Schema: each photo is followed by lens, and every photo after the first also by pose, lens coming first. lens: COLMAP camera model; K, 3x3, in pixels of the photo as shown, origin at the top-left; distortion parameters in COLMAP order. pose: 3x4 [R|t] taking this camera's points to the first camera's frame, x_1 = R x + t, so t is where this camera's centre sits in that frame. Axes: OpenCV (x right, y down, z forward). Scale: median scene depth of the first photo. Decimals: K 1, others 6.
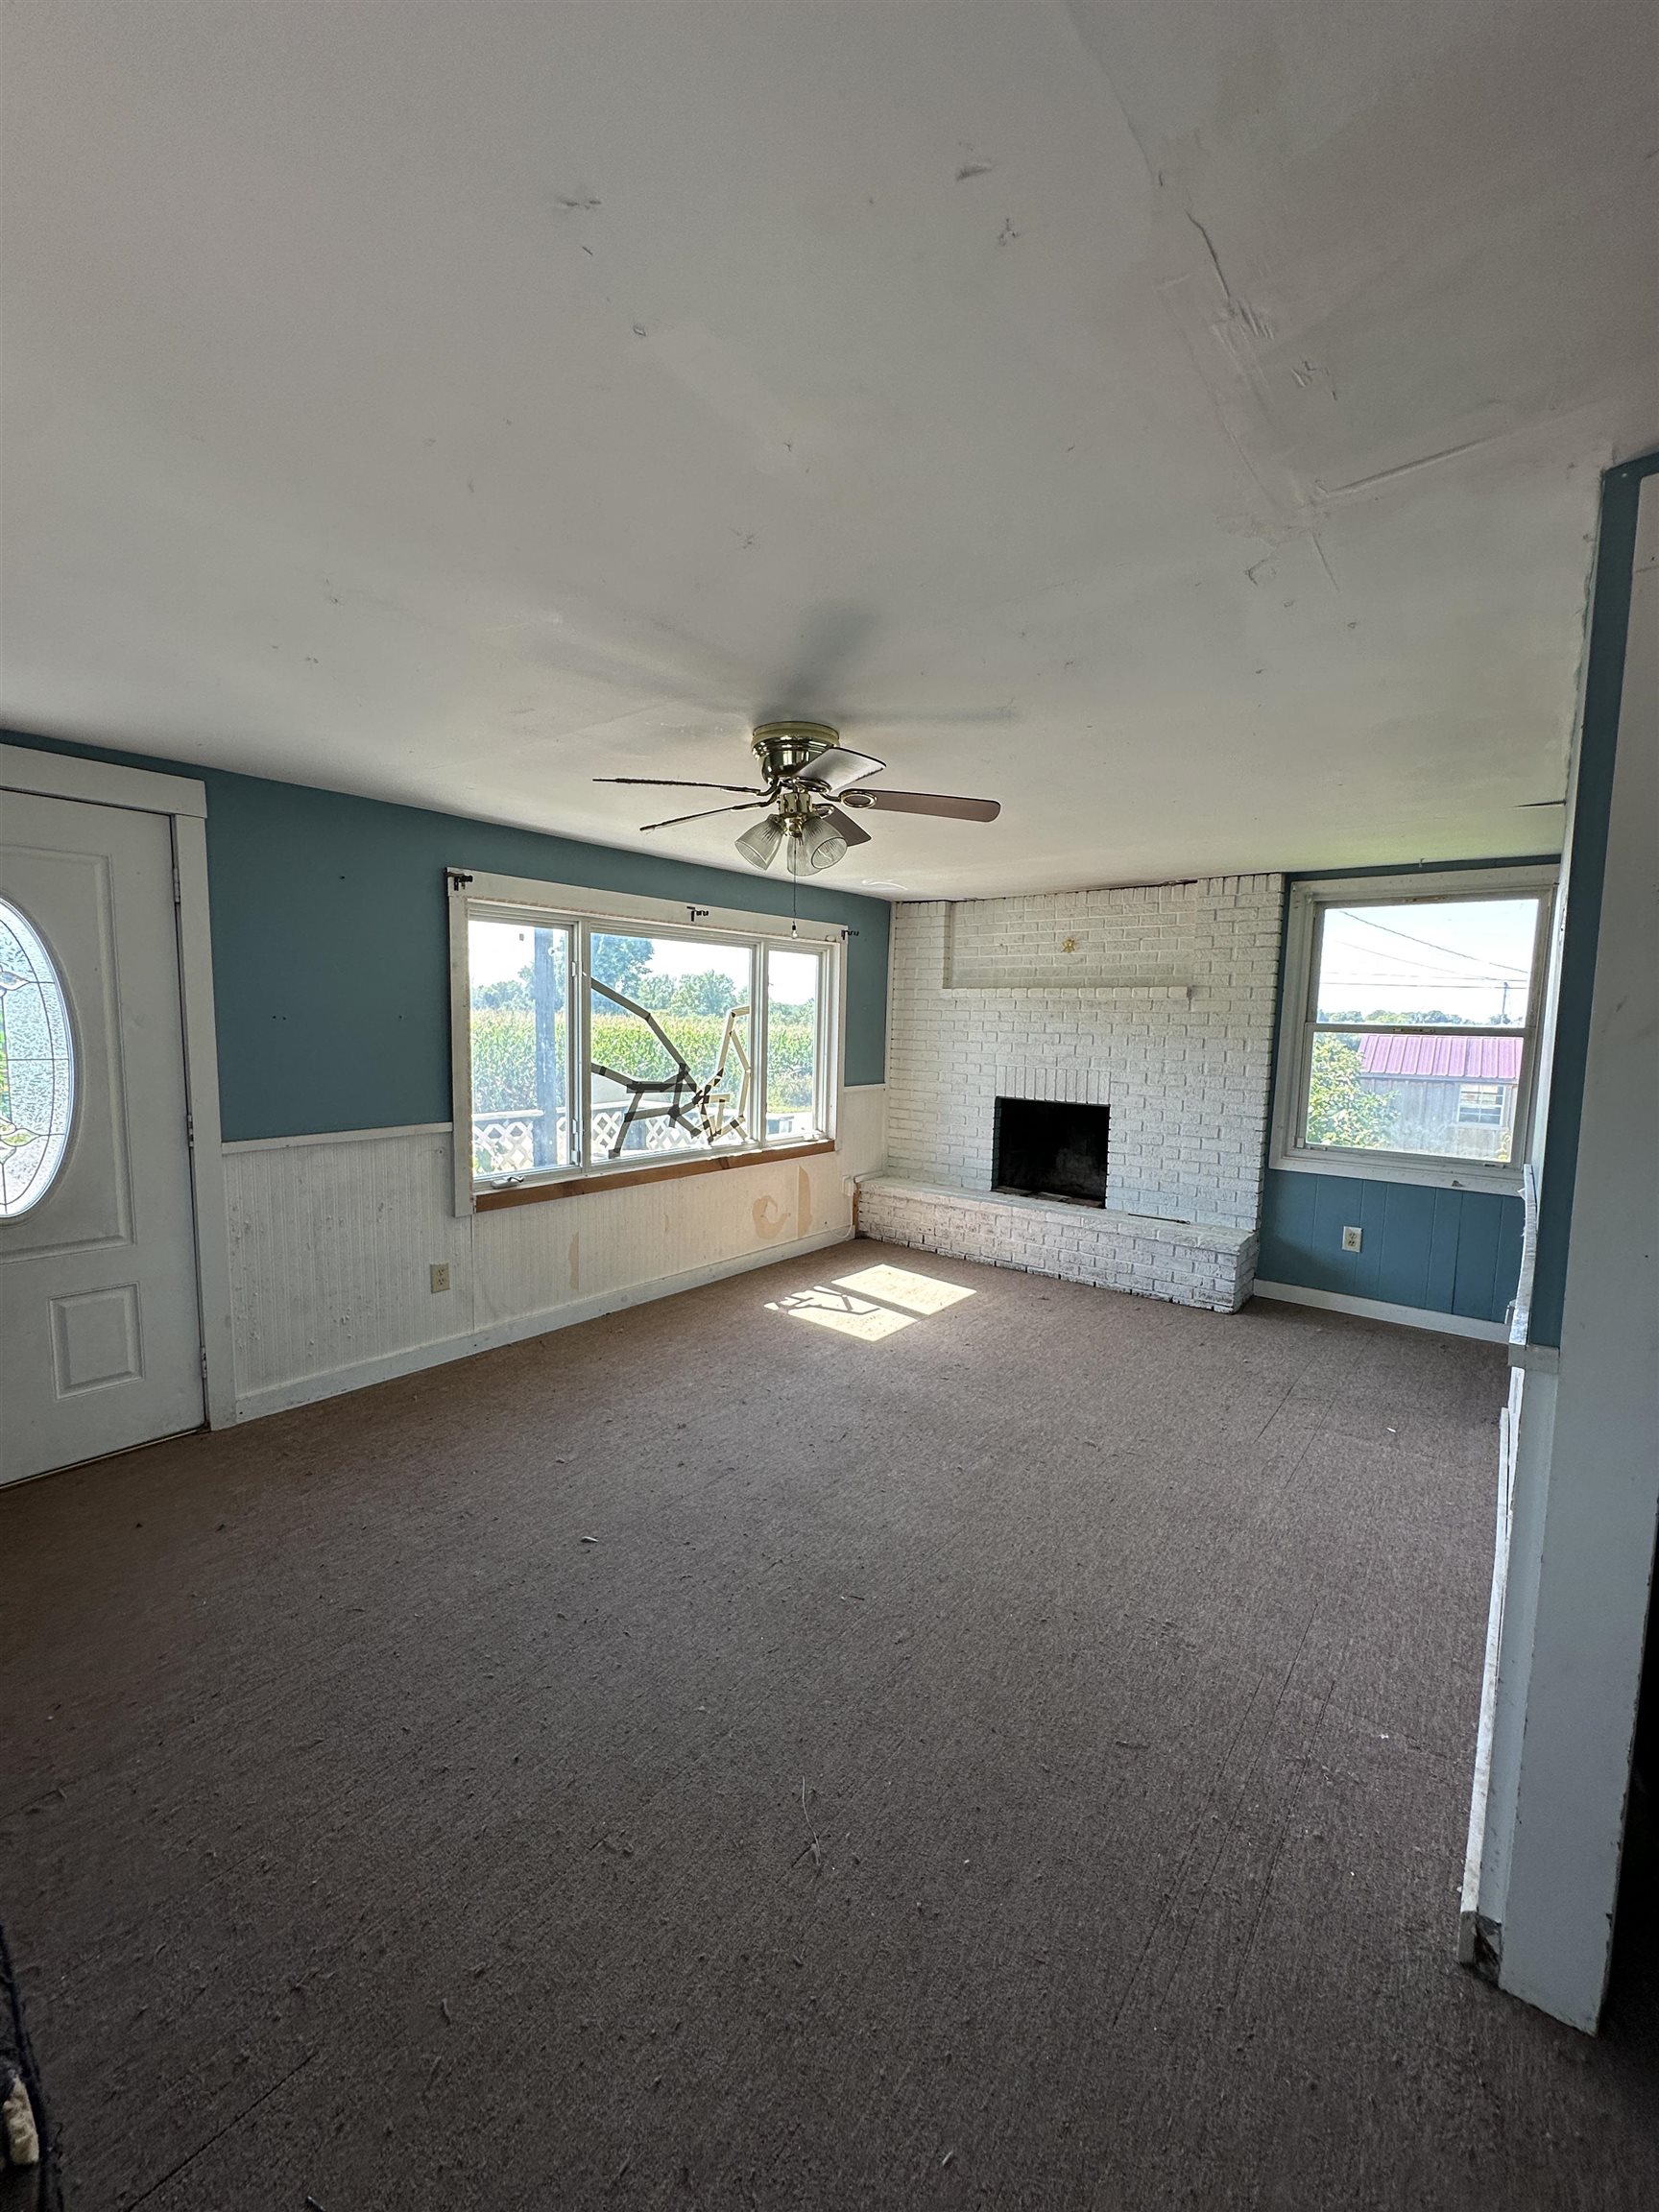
lens RADIAL K [[883.1, 0, 827.5], [0, 883.1, 1108.4], [0, 0, 1]] dist [-0.003257, 0.000938]
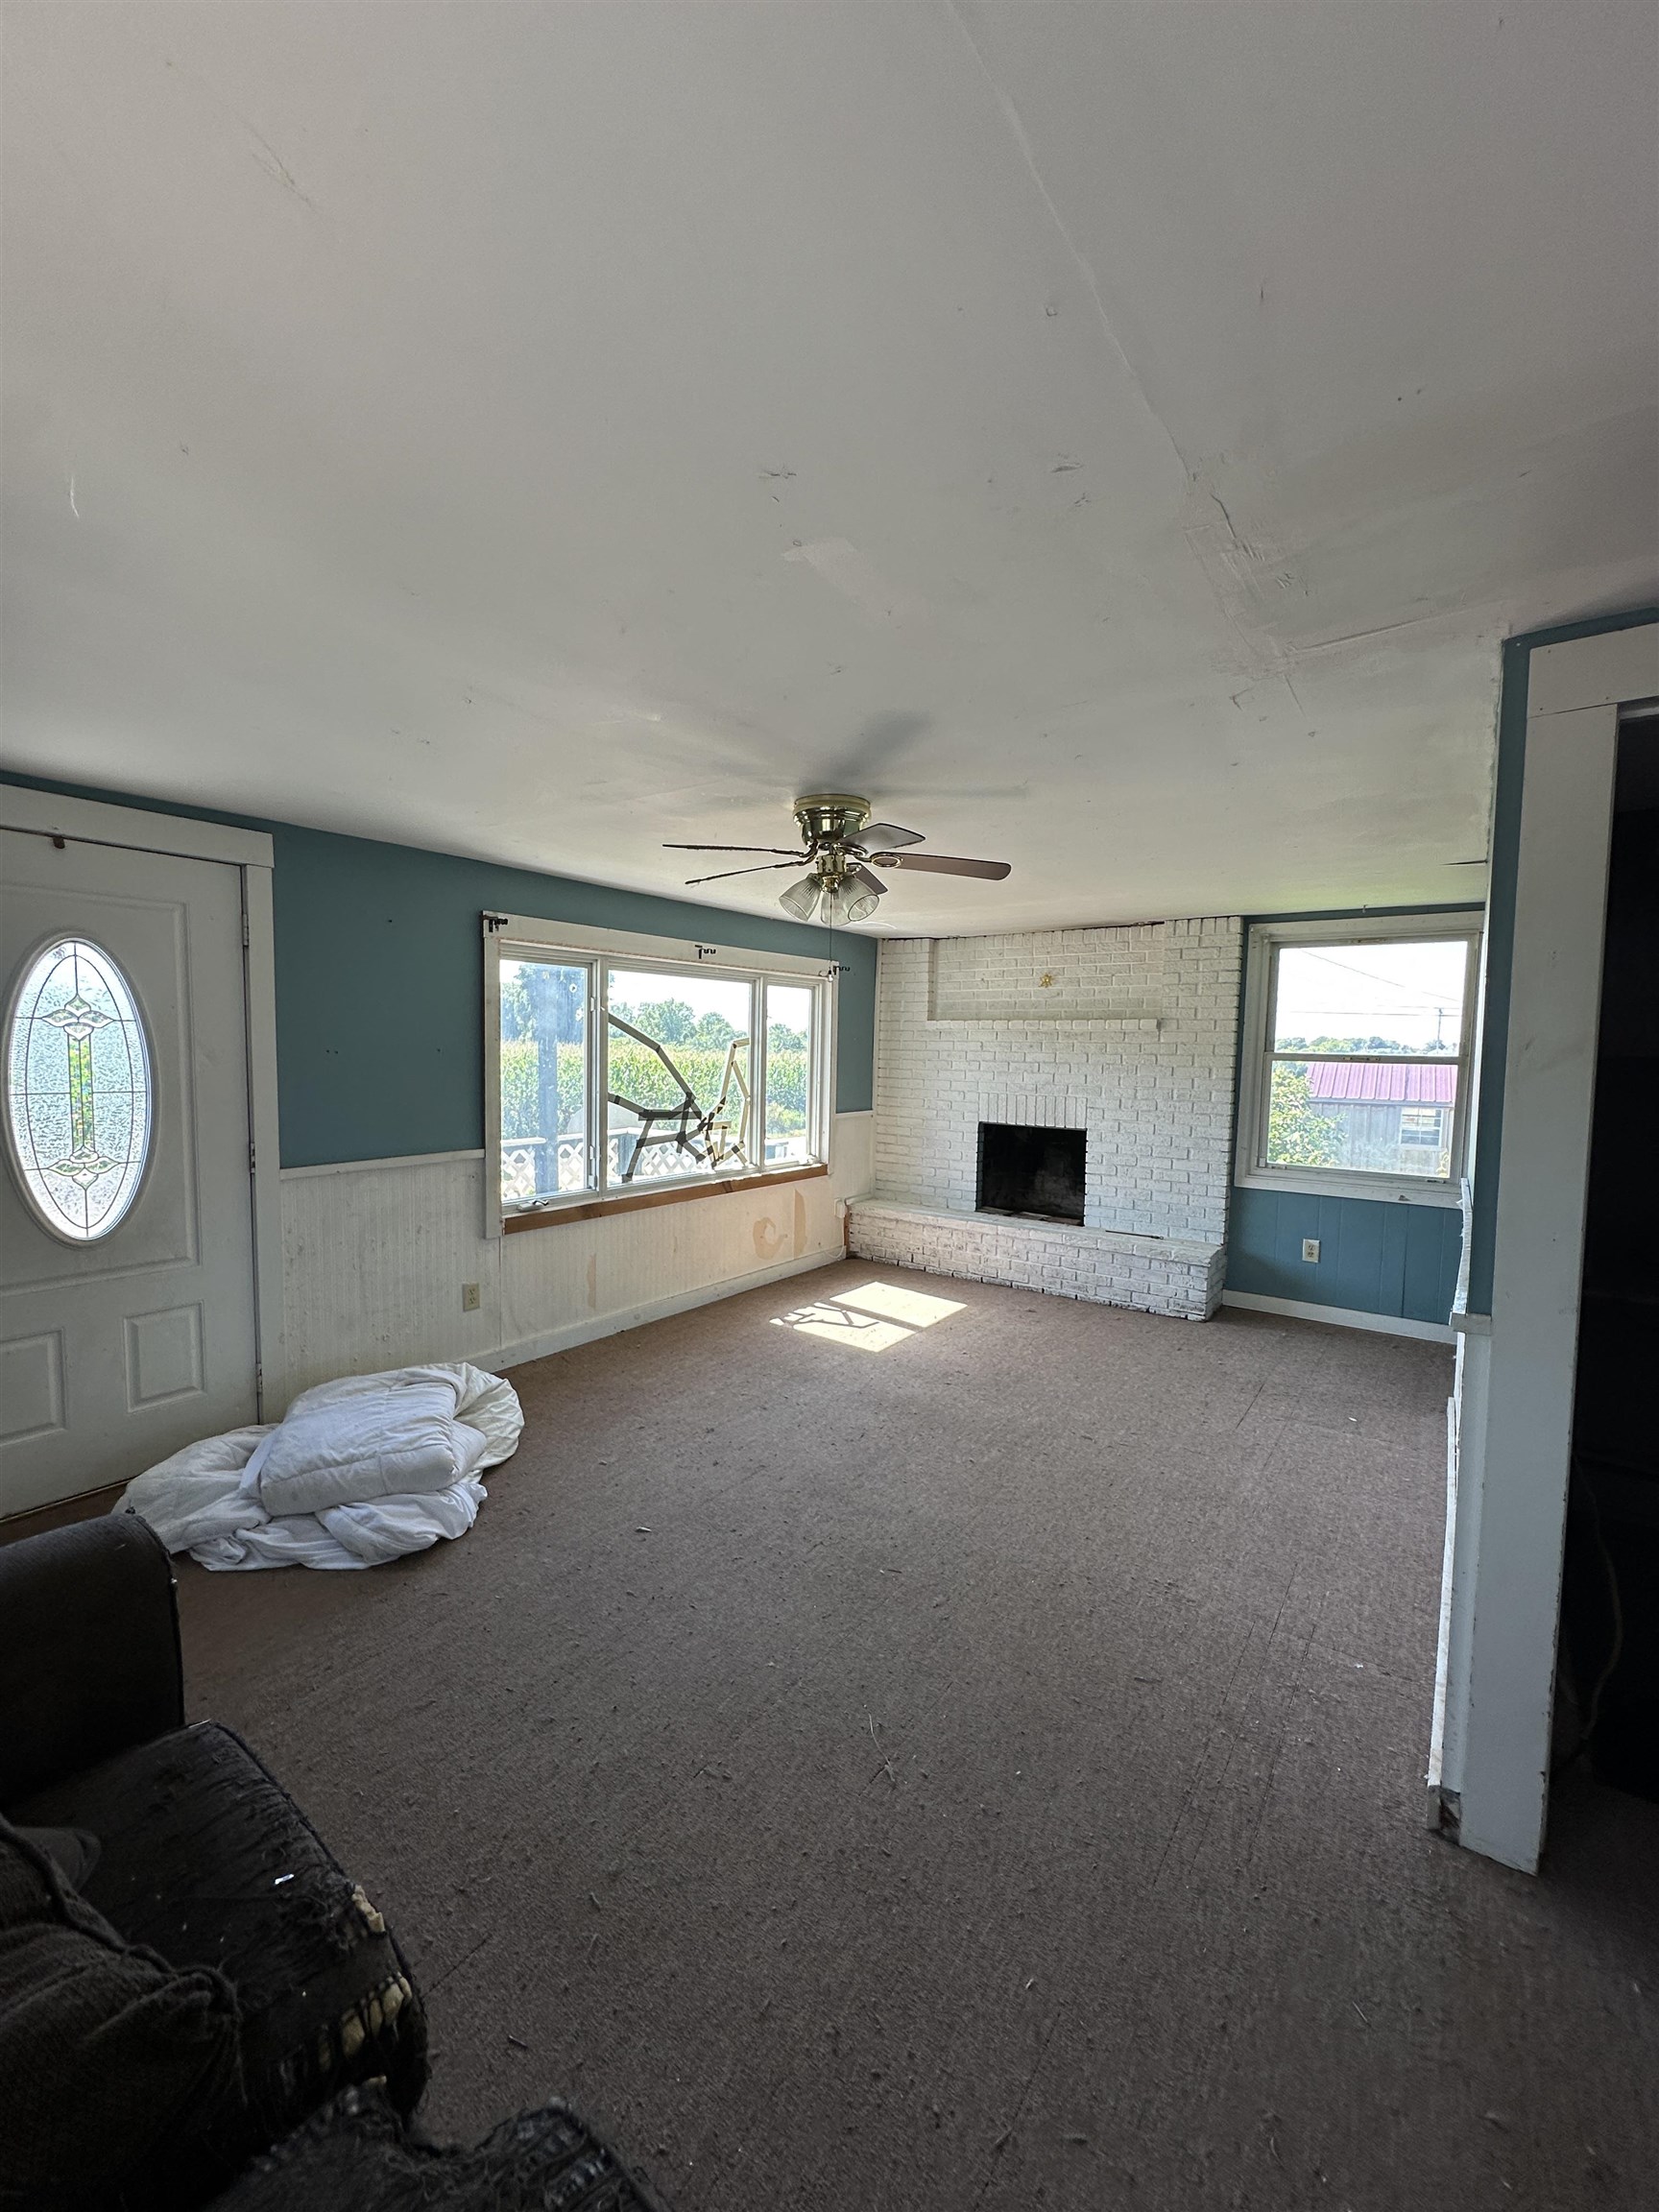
lens RADIAL K [[883.1, 0, 827.5], [0, 883.1, 1108.4], [0, 0, 1]] dist [-0.003257, 0.000938]
pose [[0.998924, -0.005640, 0.046038, -0.079838], [0.007049, 0.999510, -0.030501, 0.002896], [-0.045843, 0.030793, 0.998474, -0.102729]]
